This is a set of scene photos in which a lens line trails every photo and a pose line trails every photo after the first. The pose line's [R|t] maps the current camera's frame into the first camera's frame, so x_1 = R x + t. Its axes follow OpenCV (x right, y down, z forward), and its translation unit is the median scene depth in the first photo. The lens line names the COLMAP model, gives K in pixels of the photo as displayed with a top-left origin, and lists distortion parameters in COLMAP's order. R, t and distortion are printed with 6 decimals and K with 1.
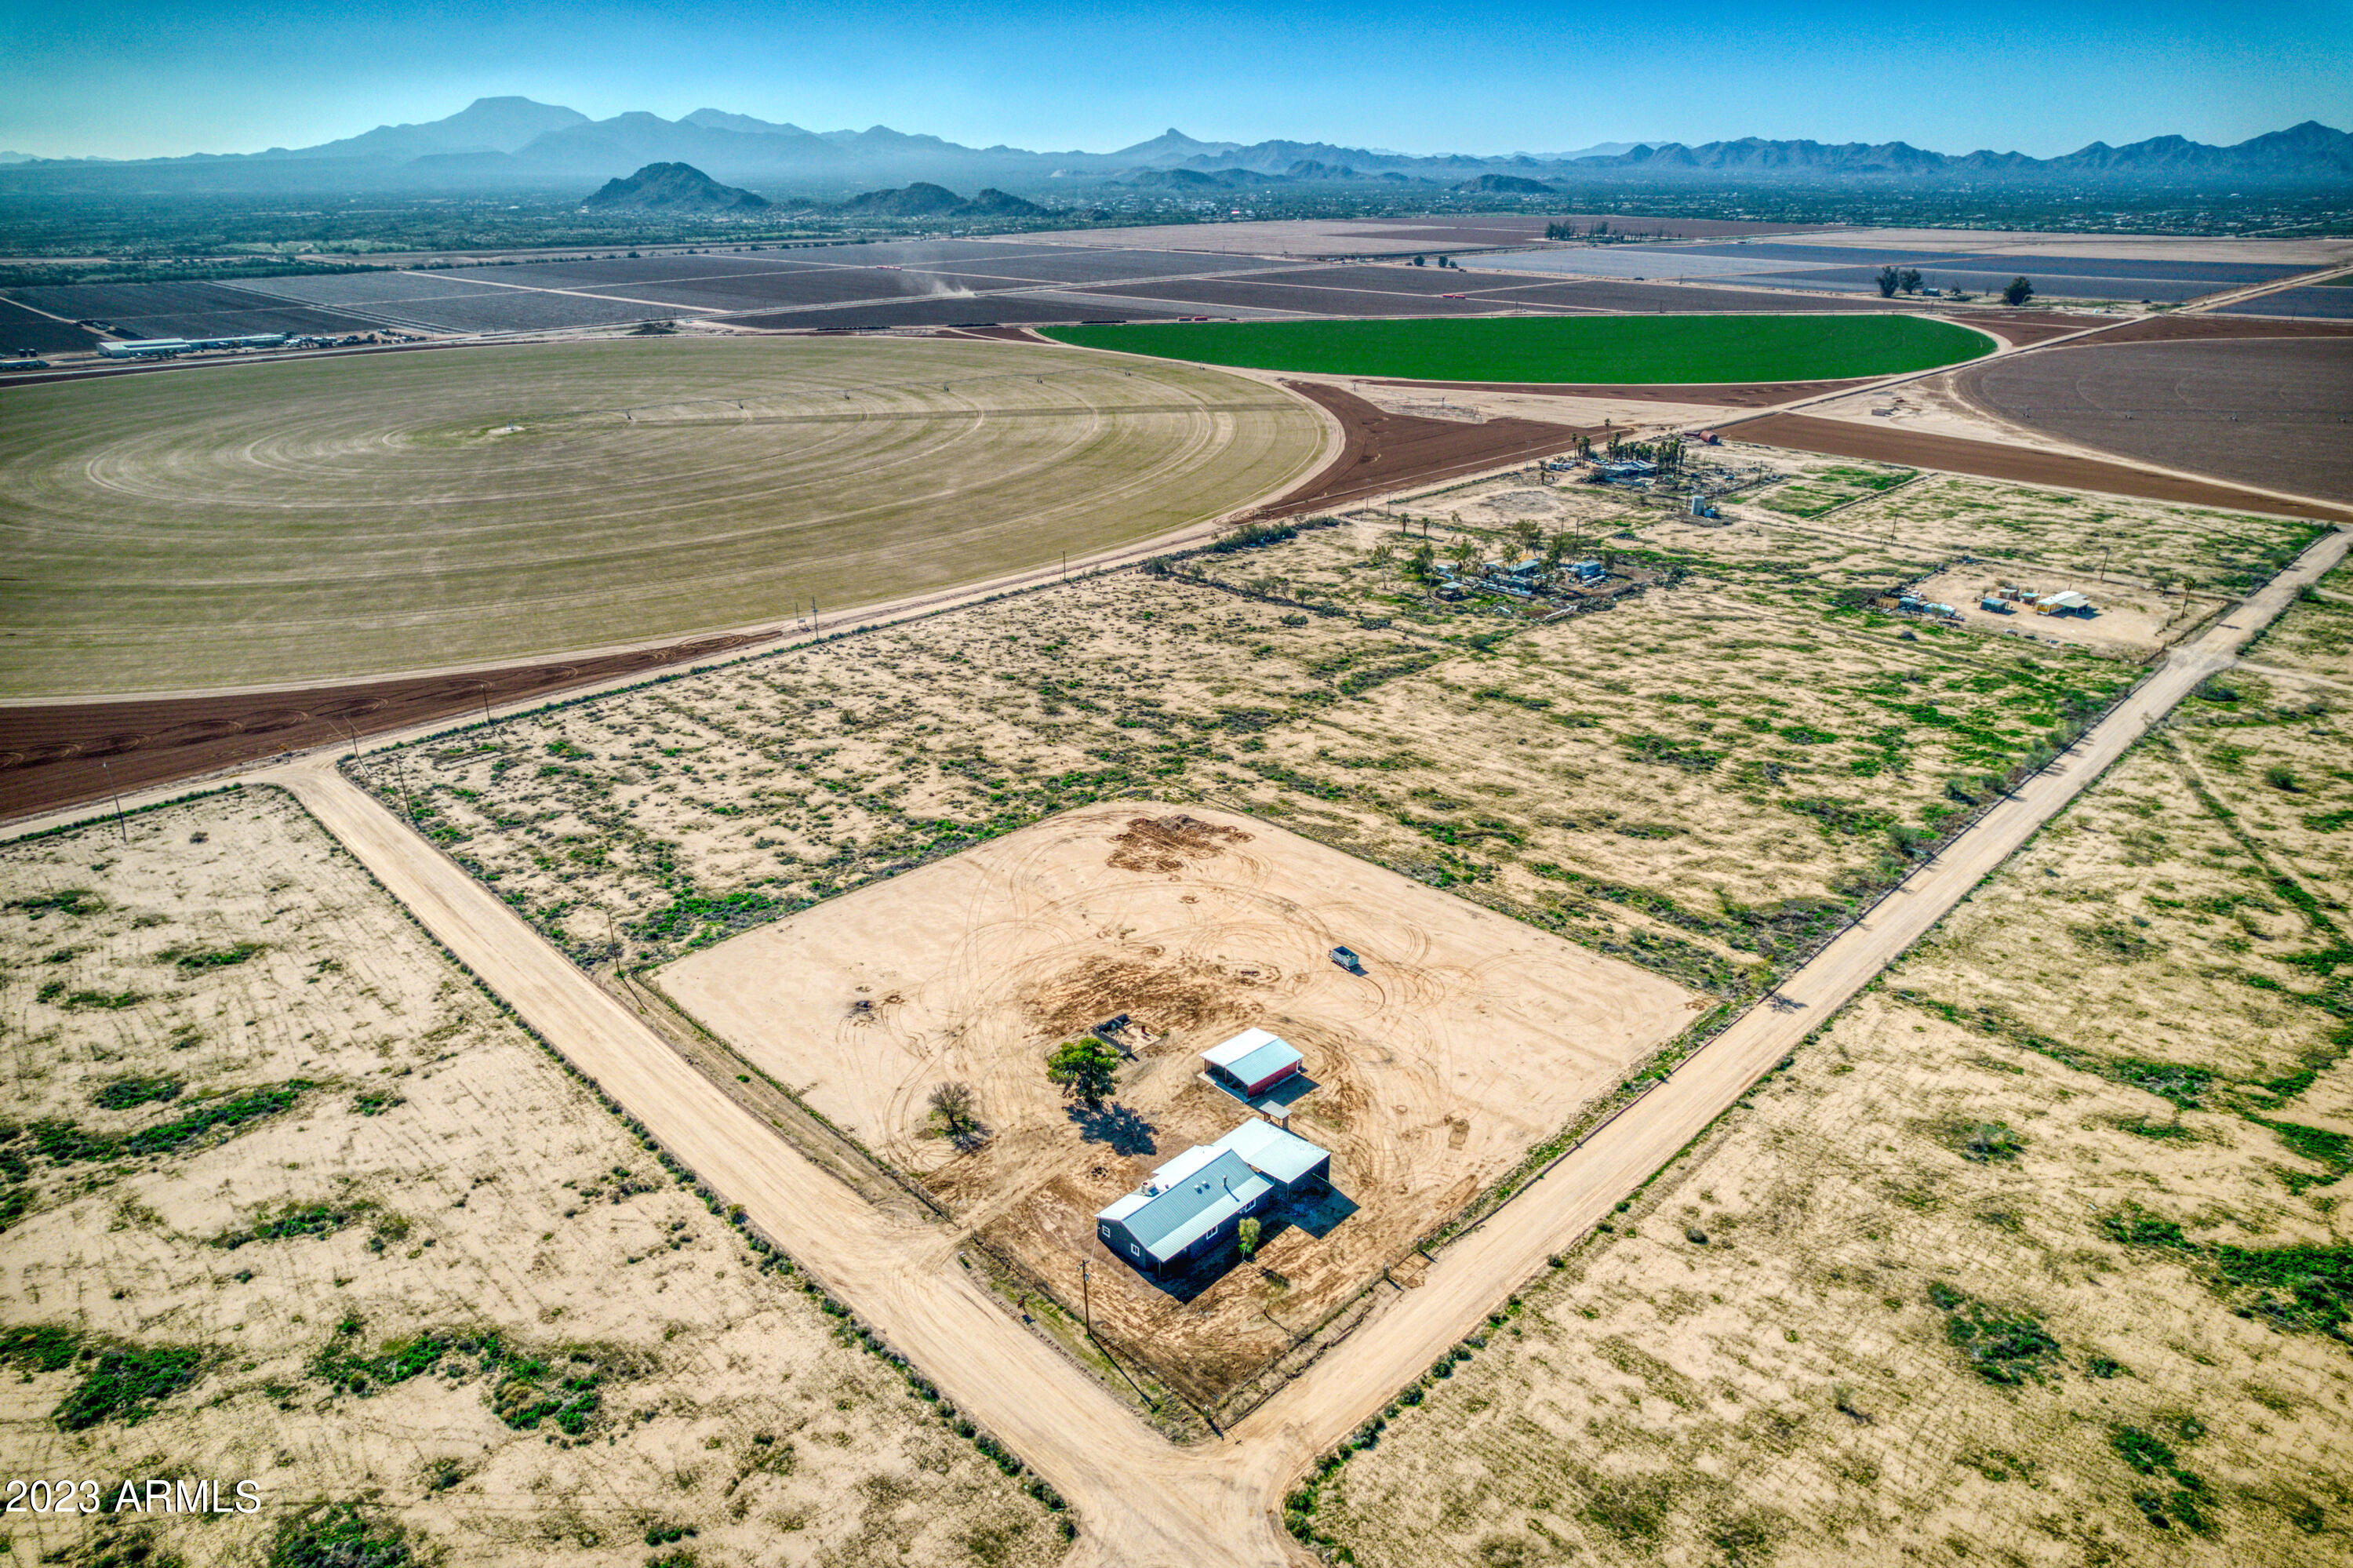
lens RADIAL K [[1506.6, 0, 1176.5], [0, 1506.6, 784.0], [0, 0, 1]] dist [-0.075492, 0.068947]
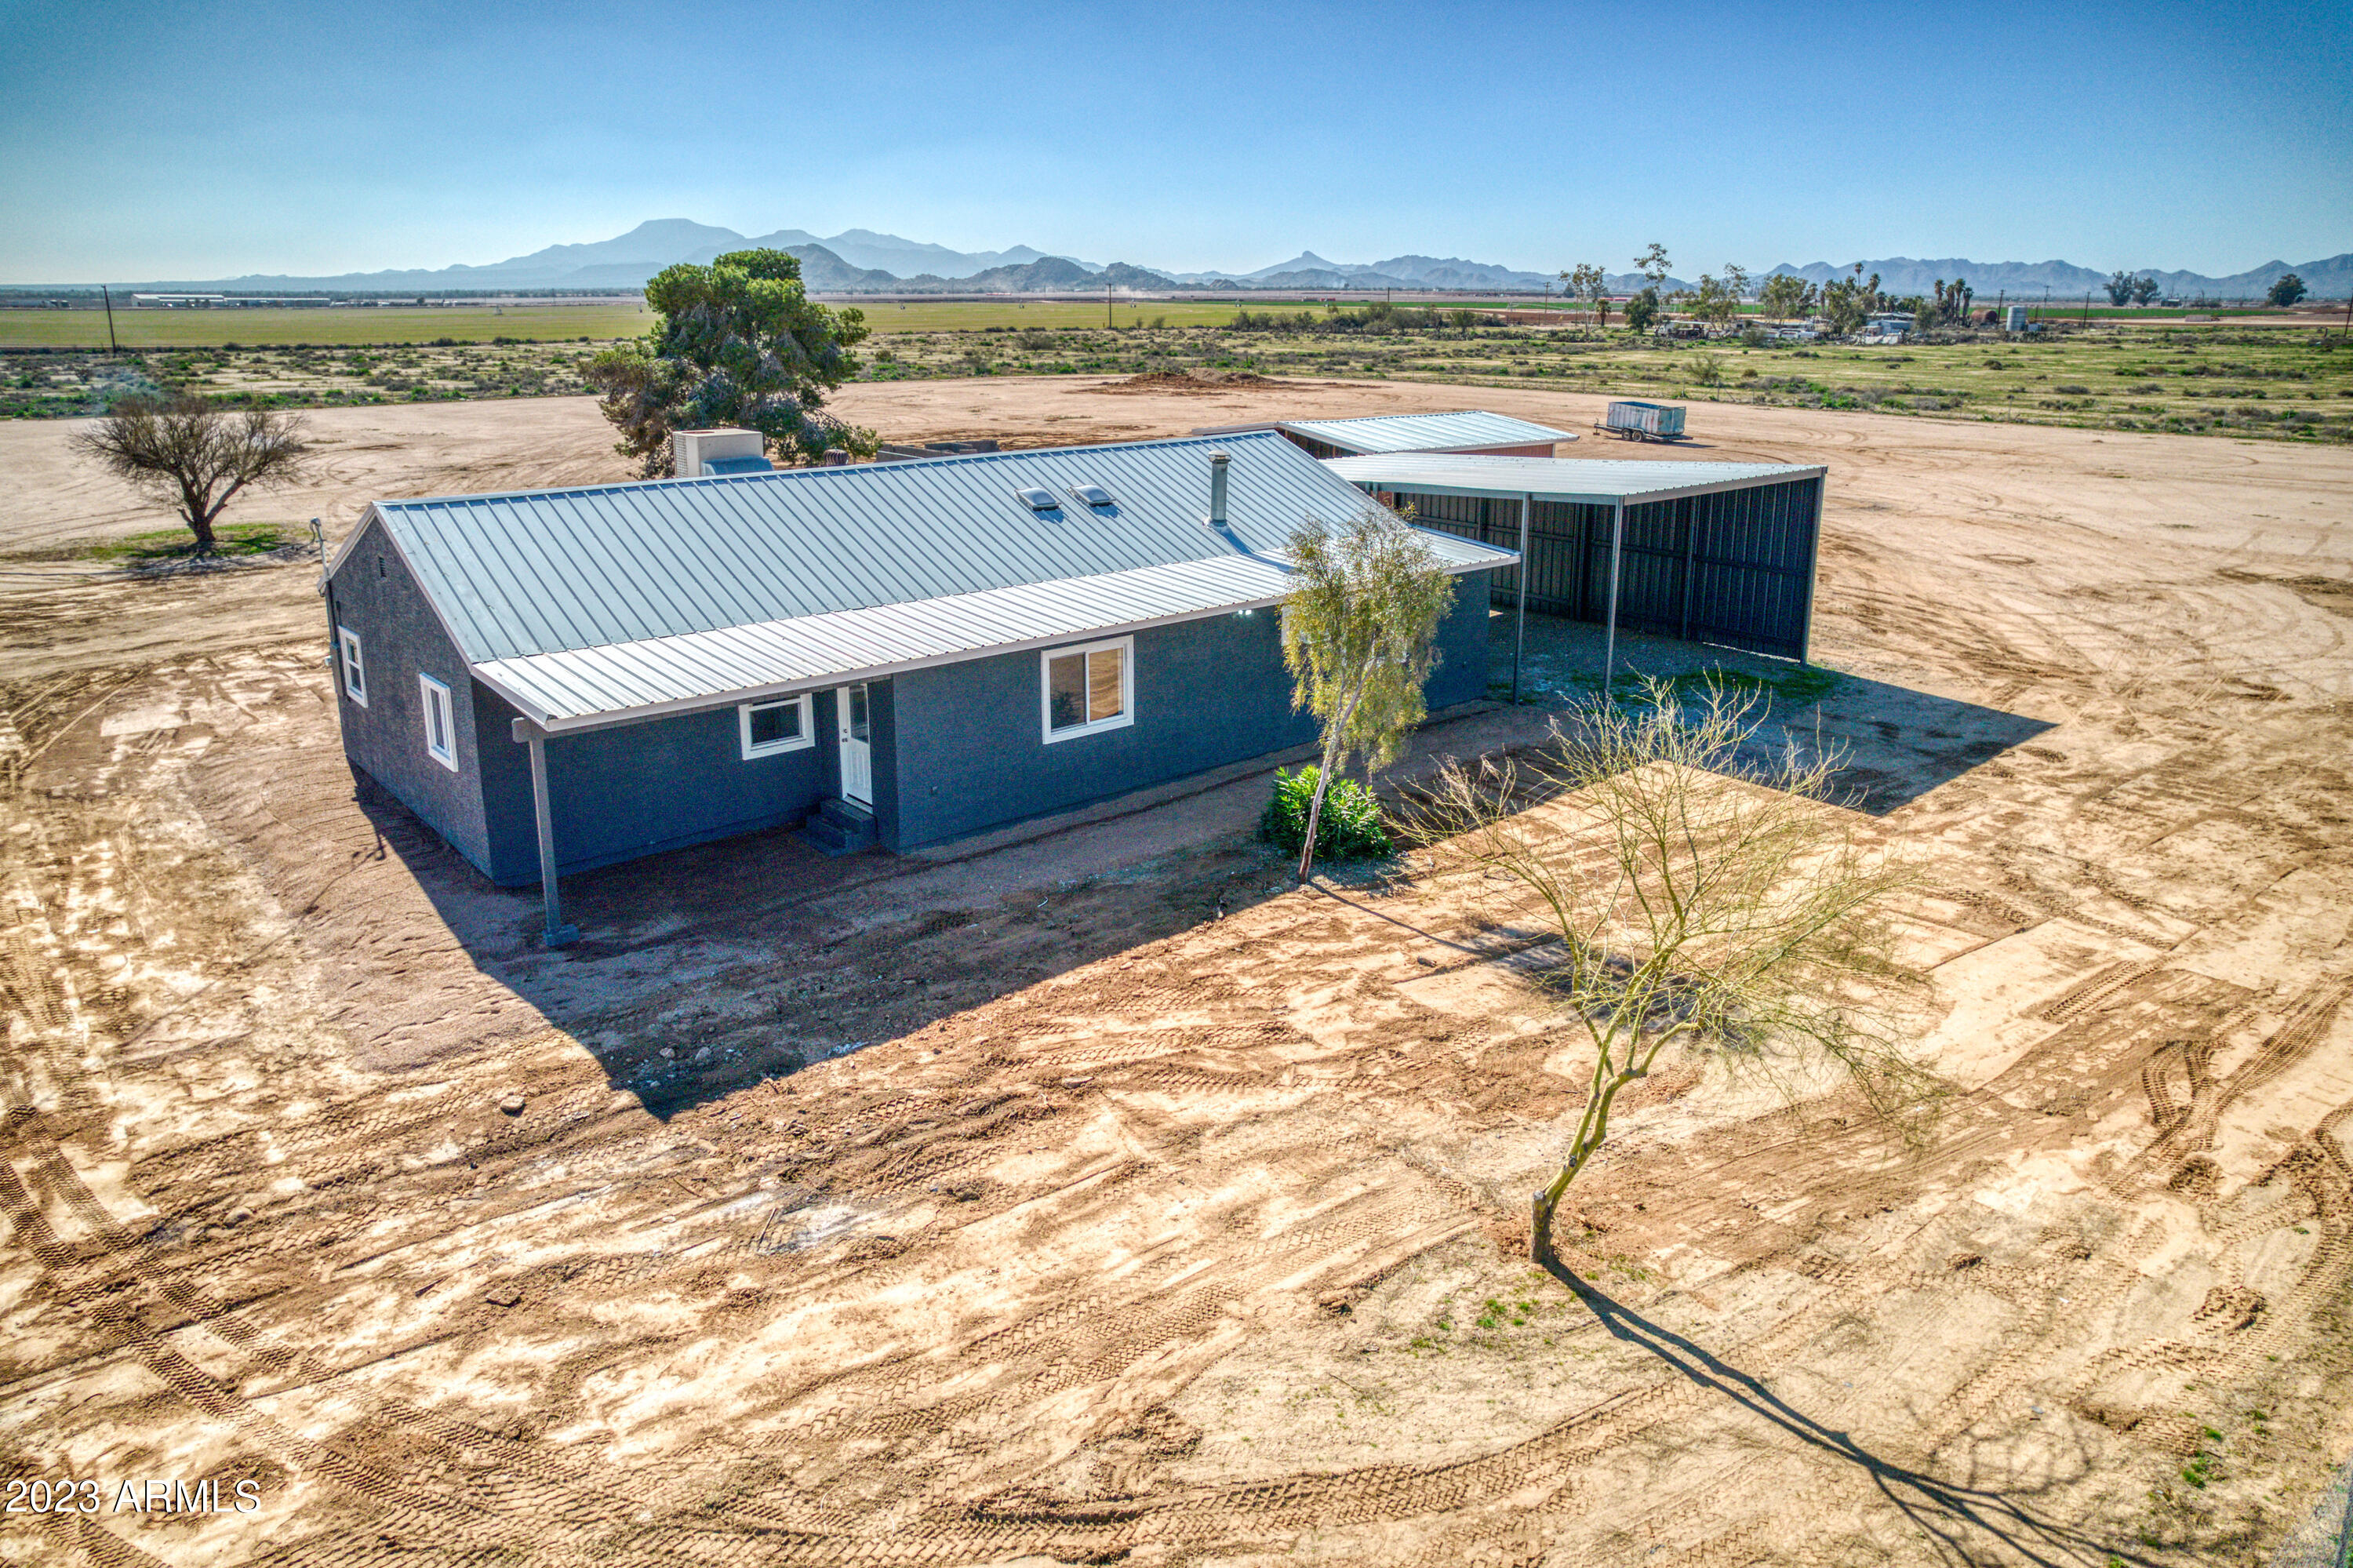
lens RADIAL K [[1506.6, 0, 1176.5], [0, 1506.6, 784.0], [0, 0, 1]] dist [-0.075492, 0.068947]
pose [[0.996323, 0.032991, -0.079075, 0.036723], [-0.039381, 0.995962, -0.080672, 0.273981], [0.076095, 0.083490, 0.993599, 0.746547]]
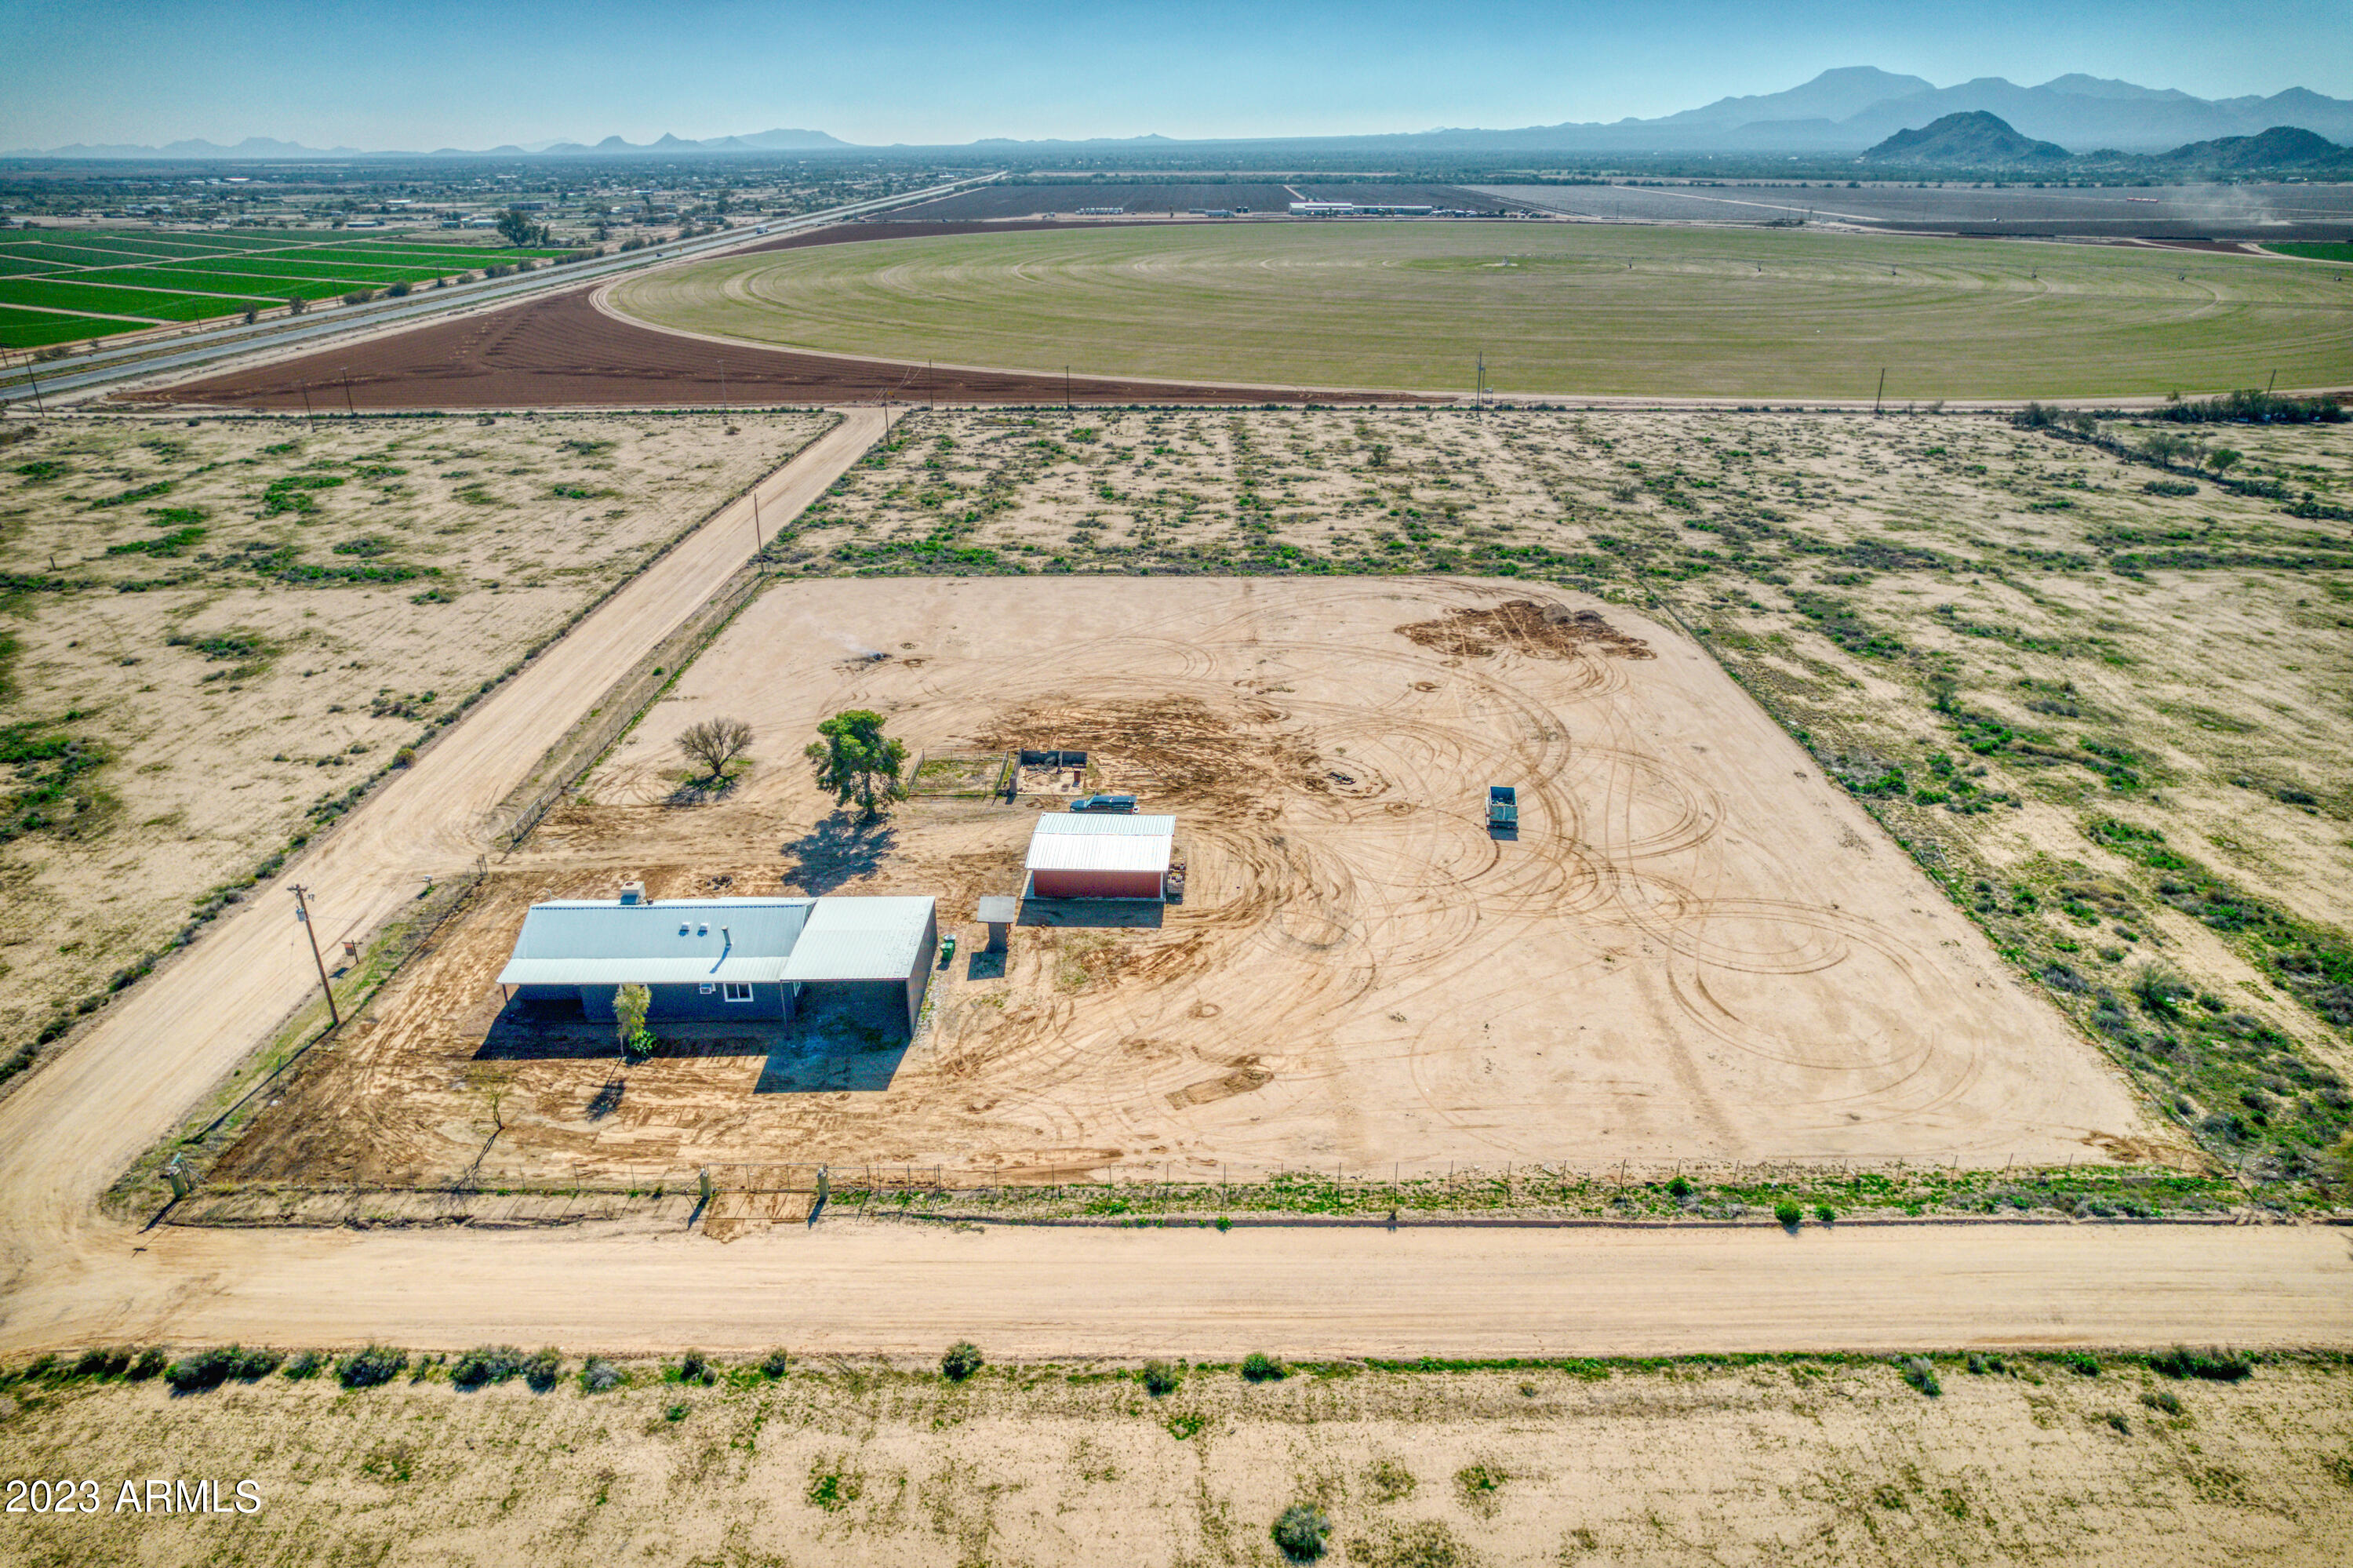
lens RADIAL K [[1506.6, 0, 1176.5], [0, 1506.6, 784.0], [0, 0, 1]] dist [-0.075492, 0.068947]
pose [[0.708414, 0.281924, -0.647046, 0.437290], [-0.271054, 0.955130, 0.119398, 0.088192], [0.651675, 0.090801, 0.753044, 0.607272]]
